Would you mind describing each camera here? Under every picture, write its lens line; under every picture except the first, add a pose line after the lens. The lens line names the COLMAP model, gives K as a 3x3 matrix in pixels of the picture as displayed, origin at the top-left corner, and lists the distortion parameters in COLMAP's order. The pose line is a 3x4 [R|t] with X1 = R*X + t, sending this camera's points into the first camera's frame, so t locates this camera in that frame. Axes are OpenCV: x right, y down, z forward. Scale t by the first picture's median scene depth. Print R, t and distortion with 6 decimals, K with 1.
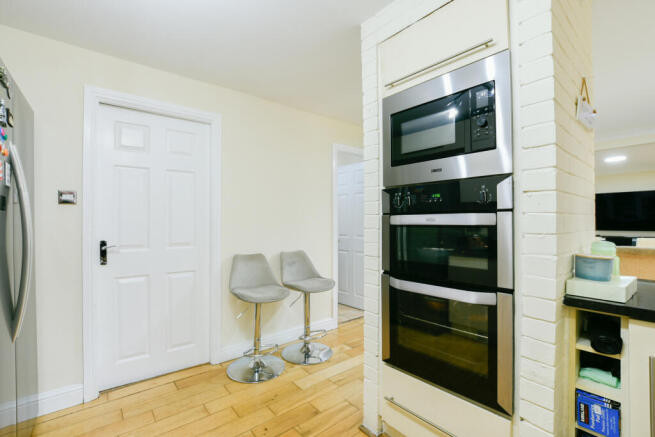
lens RADIAL K [[298.4, 0, 325.0], [0, 298.4, 220.2], [0, 0, 1]] dist [-0.002373, -0.000268]
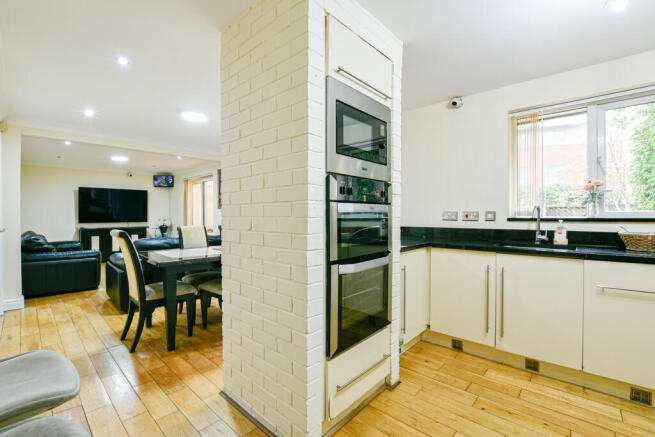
lens RADIAL K [[298.4, 0, 328.0], [0, 298.4, 218.1], [0, 0, 1]] dist [-0.002373, -0.000268]
pose [[-0.131715, 0.002894, 0.991283, -0.765116], [-0.013210, 0.999902, -0.004674, 0.040104], [-0.991200, -0.013710, -0.131663, 1.188188]]
